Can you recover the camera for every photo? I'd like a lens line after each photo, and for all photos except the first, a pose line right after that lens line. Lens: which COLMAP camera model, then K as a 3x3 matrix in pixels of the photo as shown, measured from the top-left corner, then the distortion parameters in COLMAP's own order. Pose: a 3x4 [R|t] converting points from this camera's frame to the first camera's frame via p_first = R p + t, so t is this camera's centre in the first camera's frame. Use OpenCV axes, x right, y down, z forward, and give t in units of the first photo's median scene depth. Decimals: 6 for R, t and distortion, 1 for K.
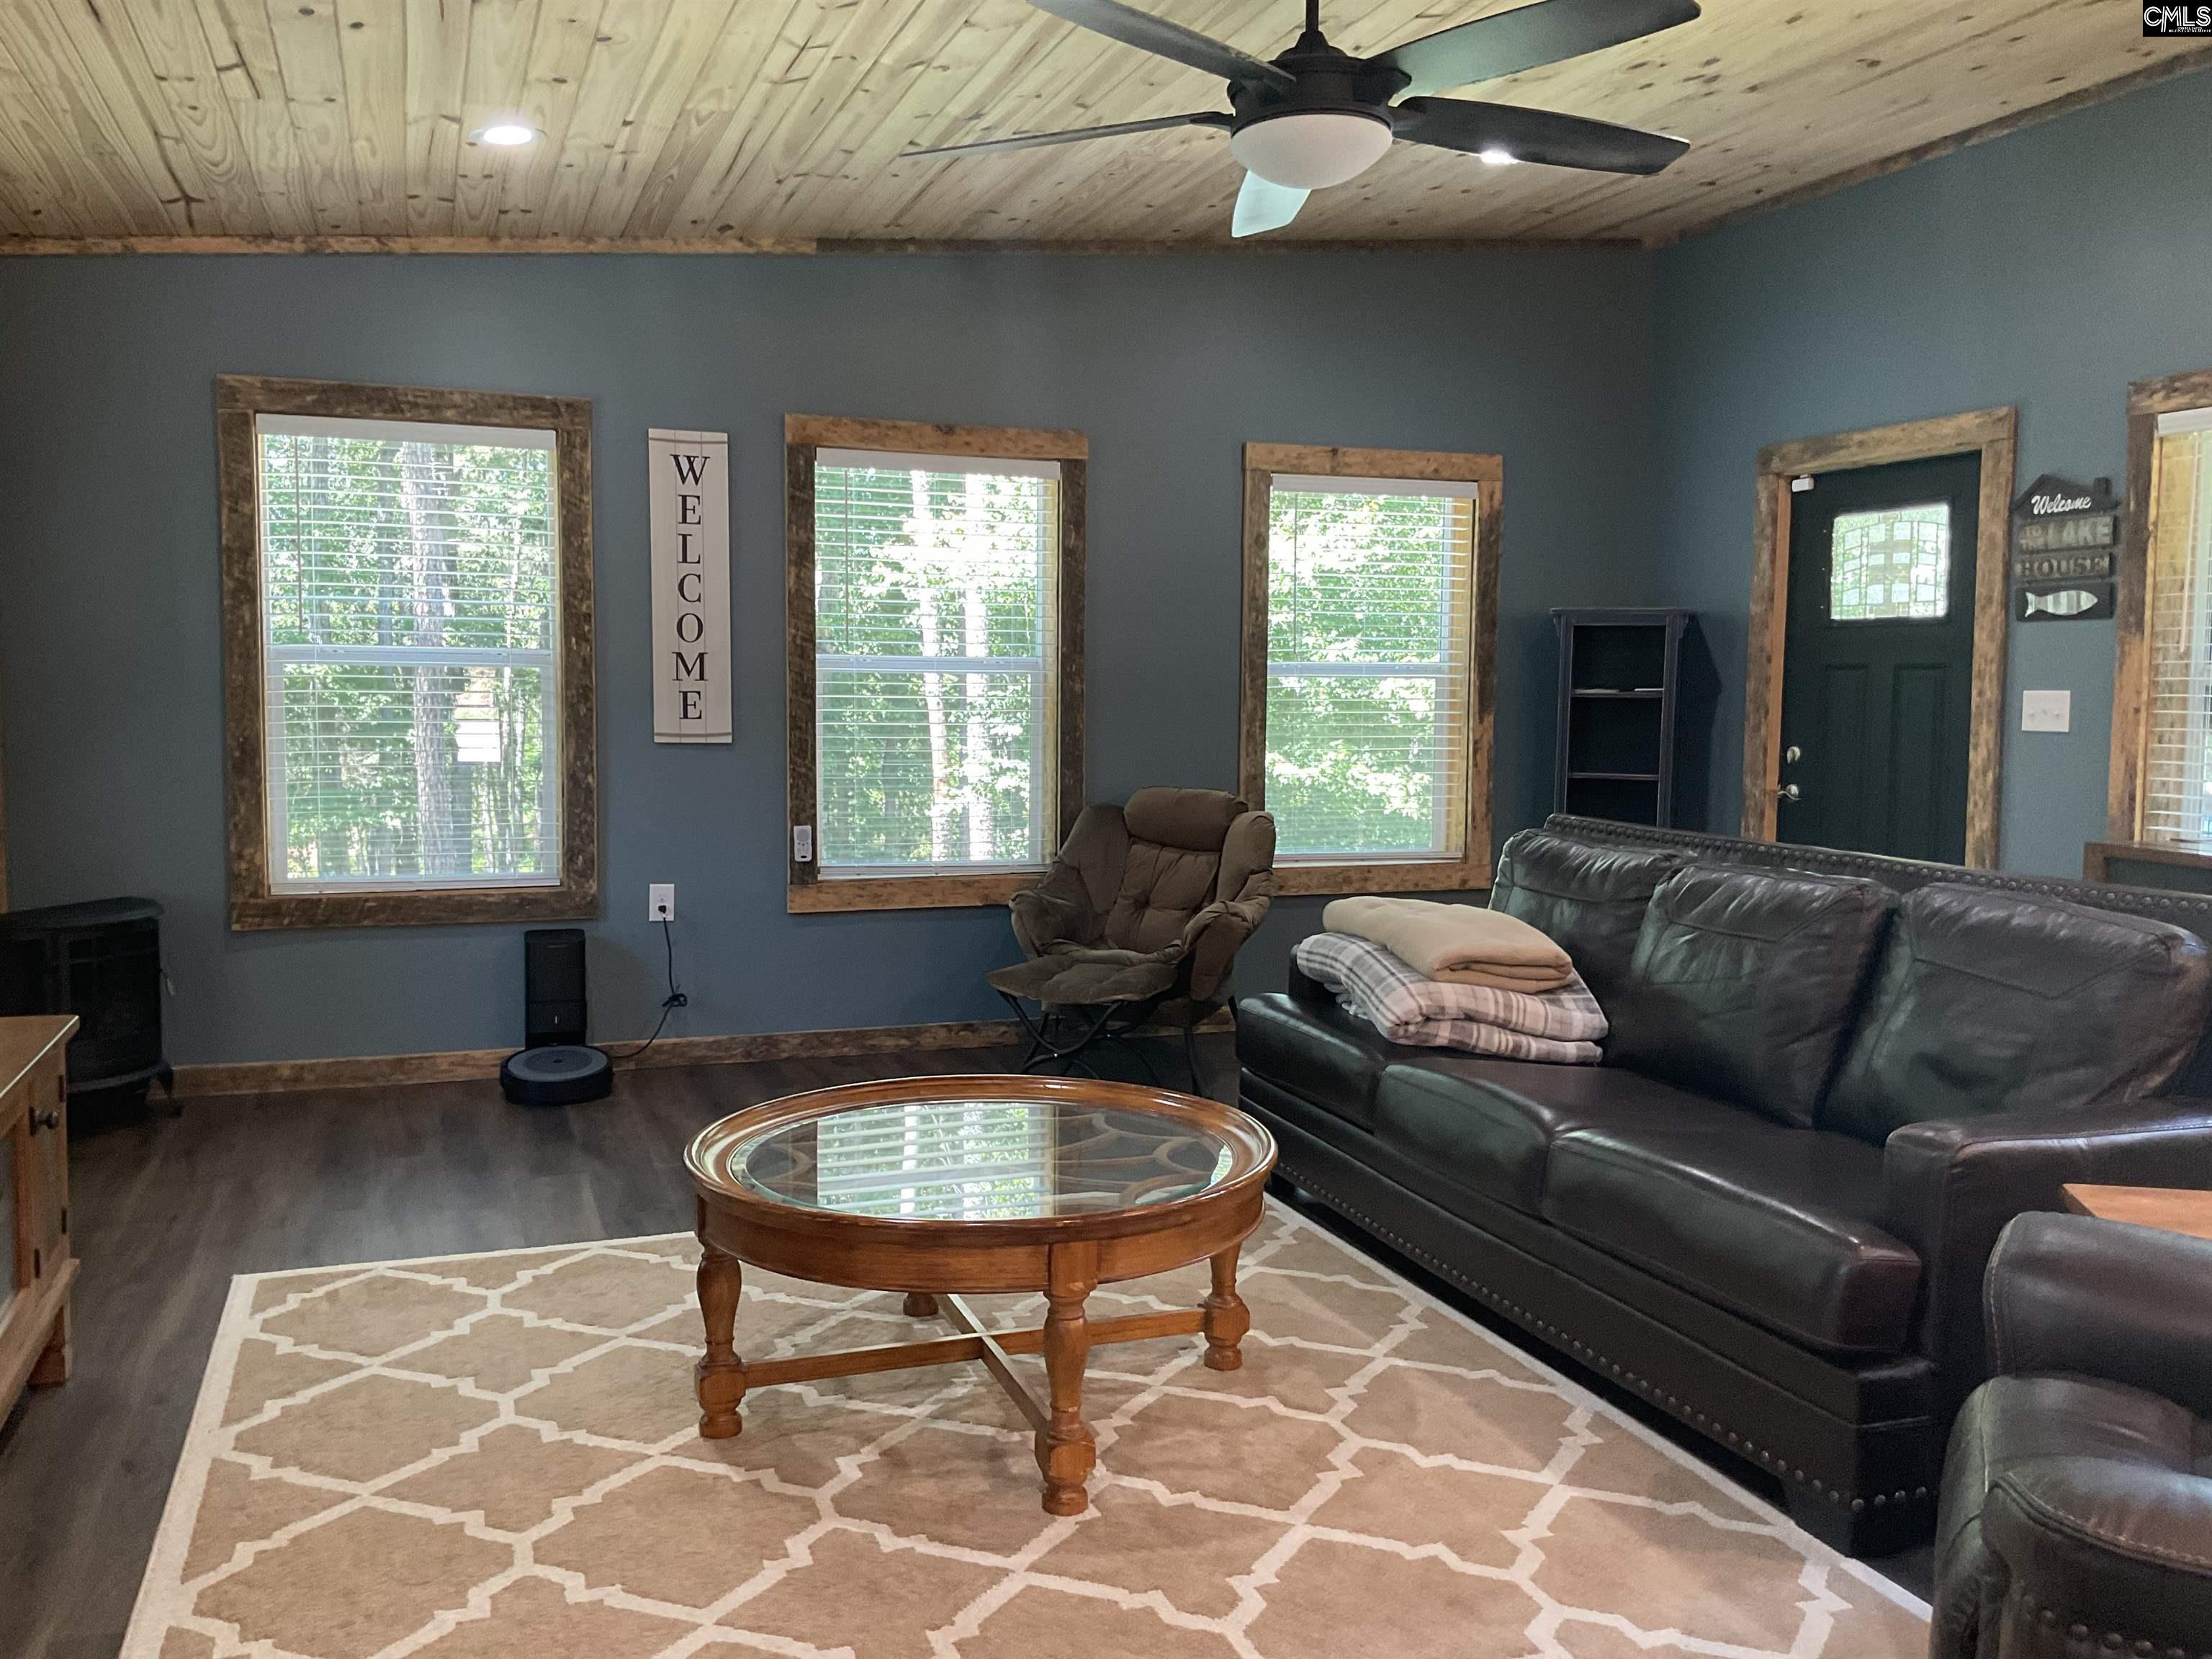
lens RADIAL K [[1837.1, 0, 1099.1], [0, 1837.1, 822.1], [0, 0, 1]] dist [0.065400, -0.108948]
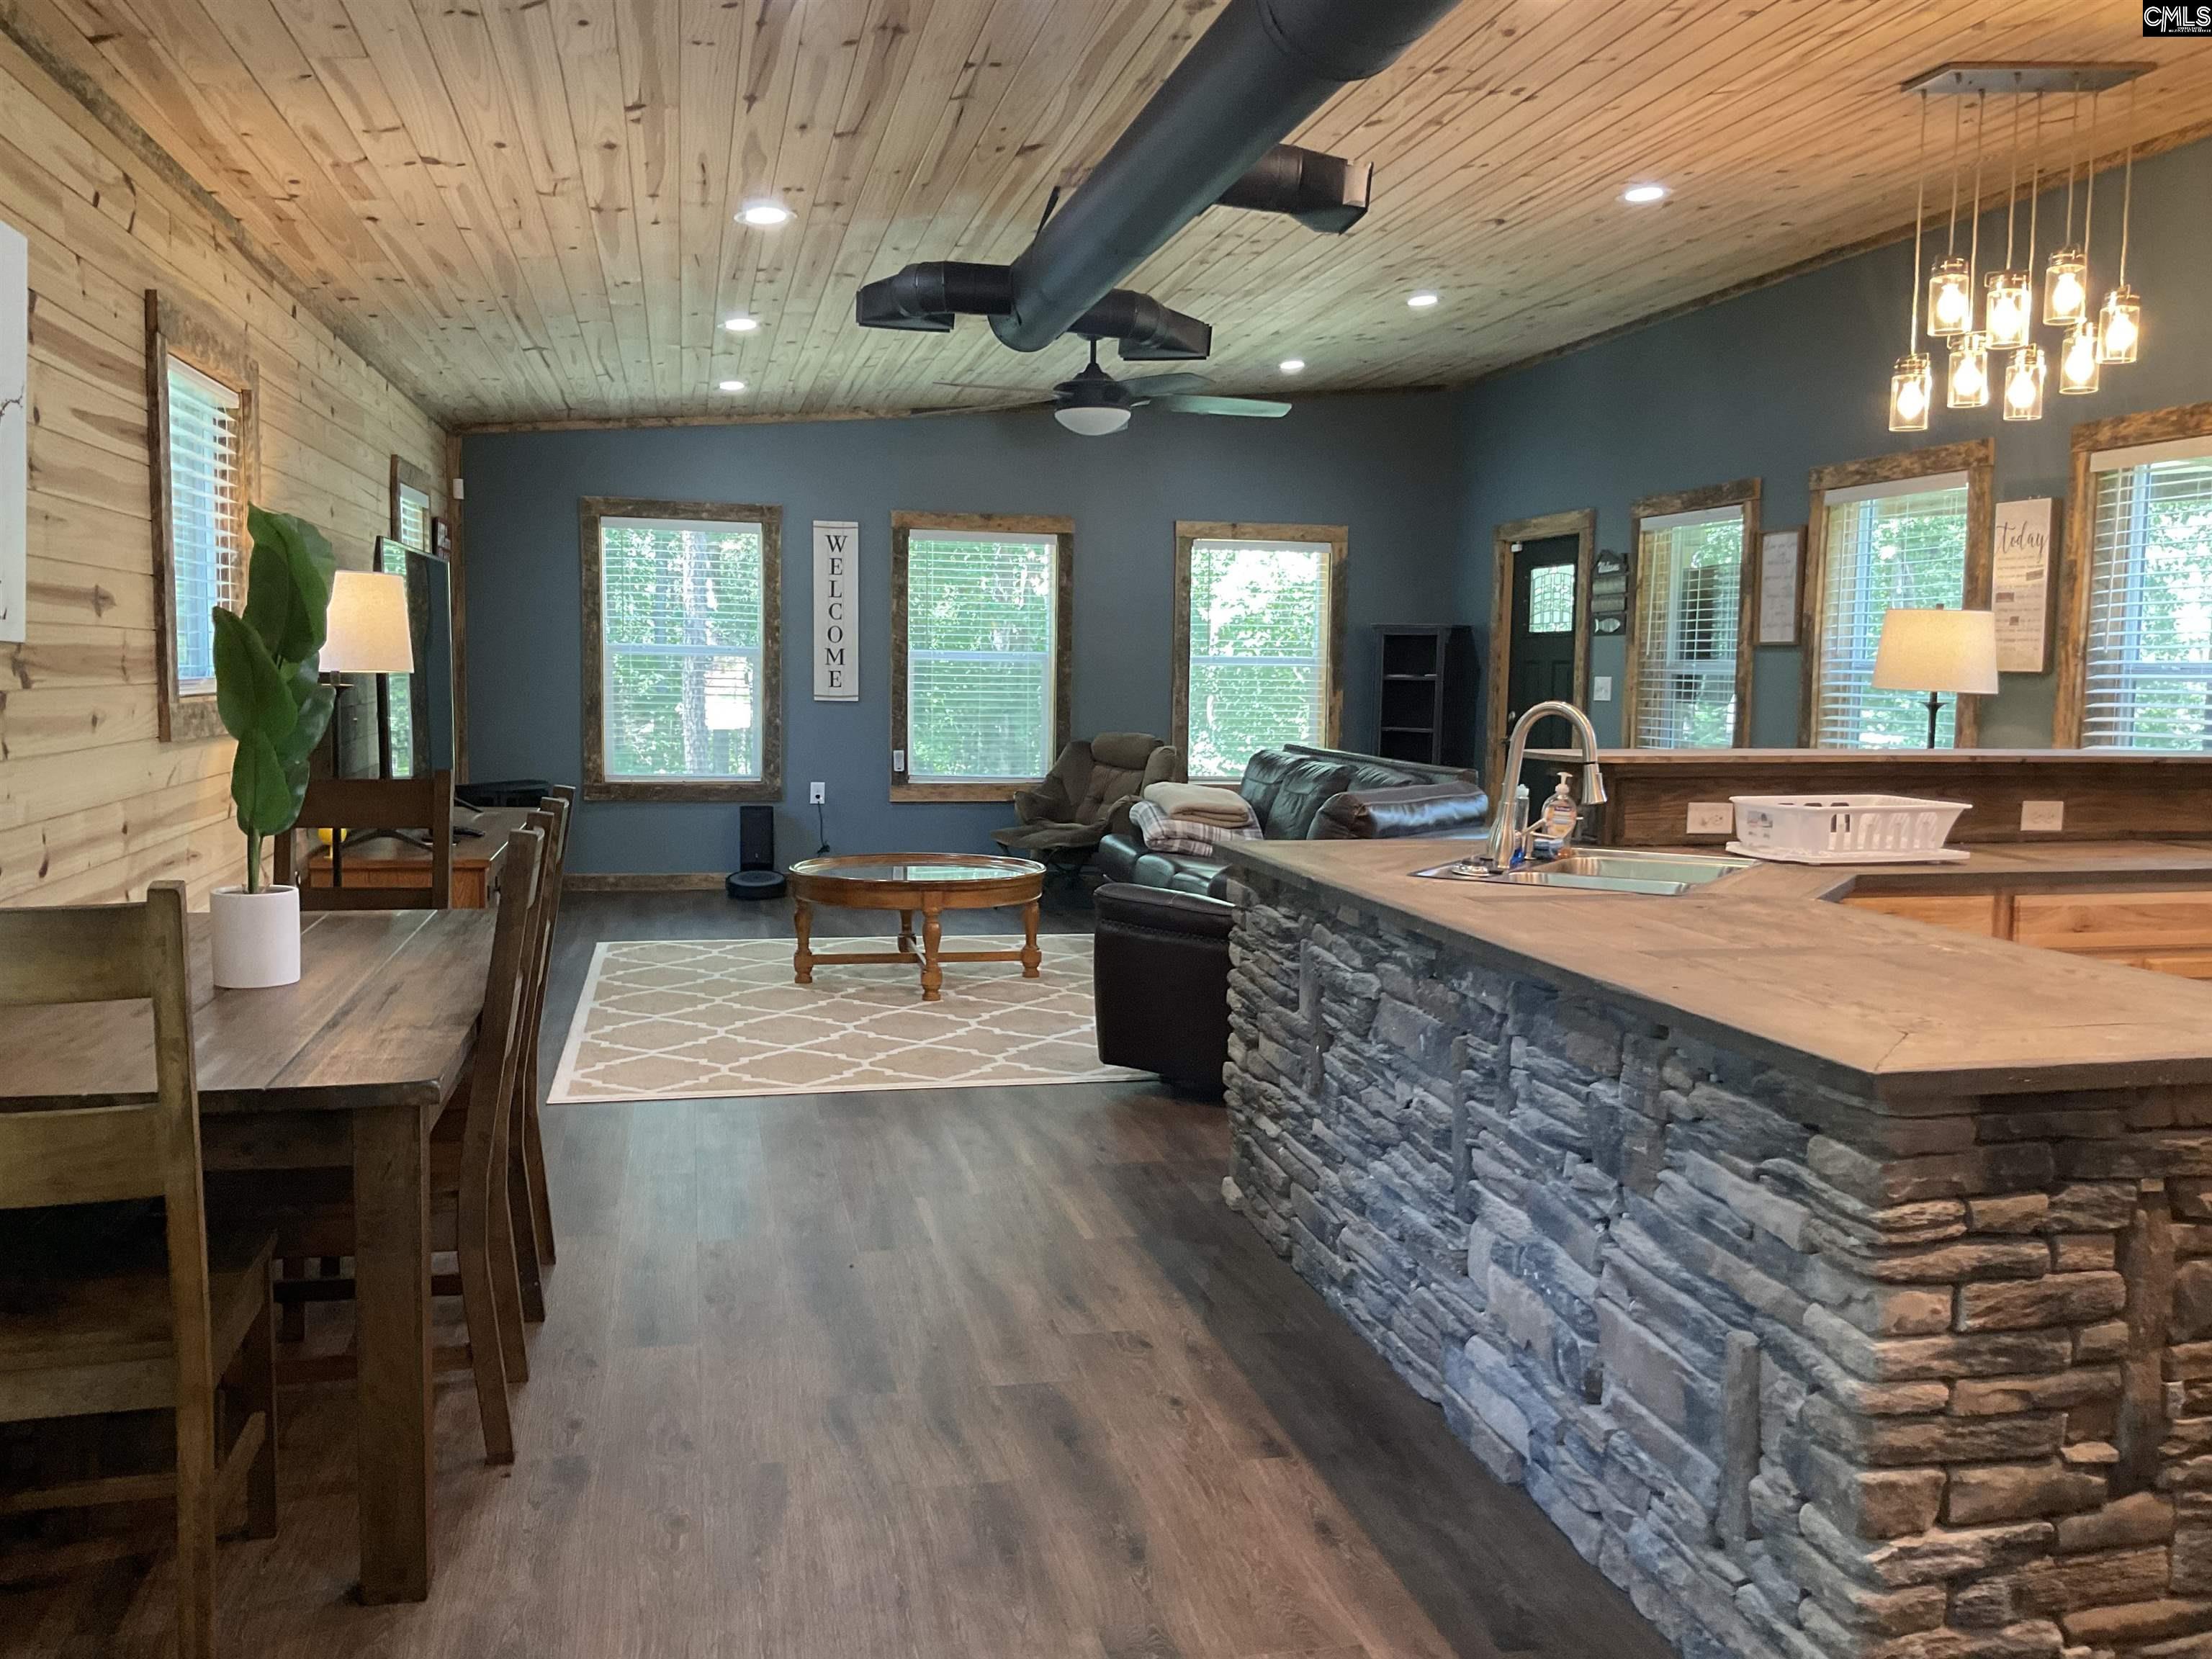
lens RADIAL K [[1837.1, 0, 1111.6], [0, 1837.1, 826.5], [0, 0, 1]] dist [0.065400, -0.108948]
pose [[0.992039, 0.018135, -0.124618, 0.256782], [-0.016810, 0.999791, 0.011674, 0.051077], [0.124804, -0.009486, 0.992136, -0.692165]]
